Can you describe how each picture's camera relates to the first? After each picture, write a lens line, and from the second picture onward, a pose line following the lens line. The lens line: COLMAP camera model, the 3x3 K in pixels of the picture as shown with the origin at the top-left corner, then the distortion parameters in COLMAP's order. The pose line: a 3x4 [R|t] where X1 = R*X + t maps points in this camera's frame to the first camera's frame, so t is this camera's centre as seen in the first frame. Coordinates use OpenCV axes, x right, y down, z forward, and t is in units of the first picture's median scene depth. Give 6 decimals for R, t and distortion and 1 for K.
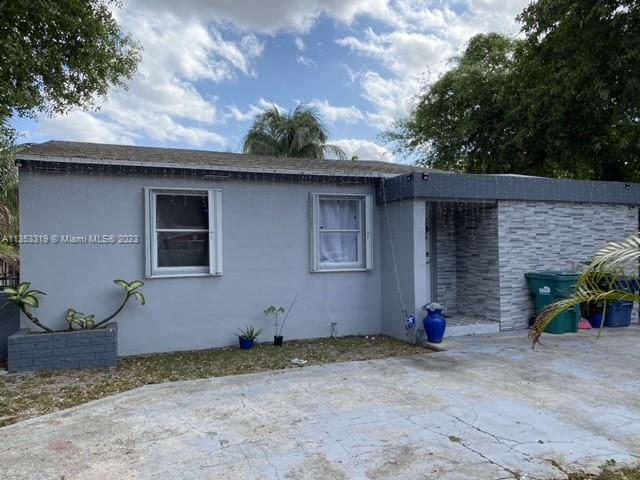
lens RADIAL K [[489.4, 0, 320.0], [0, 489.4, 240.0], [0, 0, 1]] dist [0.069085, -0.087290]
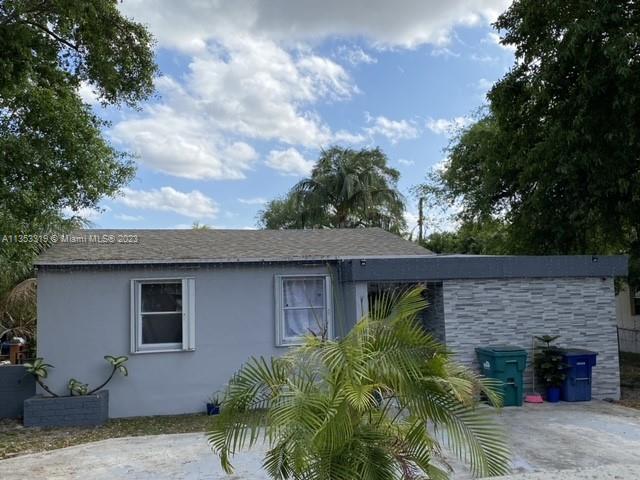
lens RADIAL K [[623.0, 0, 320.0], [0, 623.0, 240.0], [0, 0, 1]] dist [0.102397, -0.197683]
pose [[0.980675, -0.031098, -0.193159, 0.364746], [0.017601, 0.997307, -0.071202, -0.073988], [0.194852, 0.066426, 0.978581, -0.397220]]
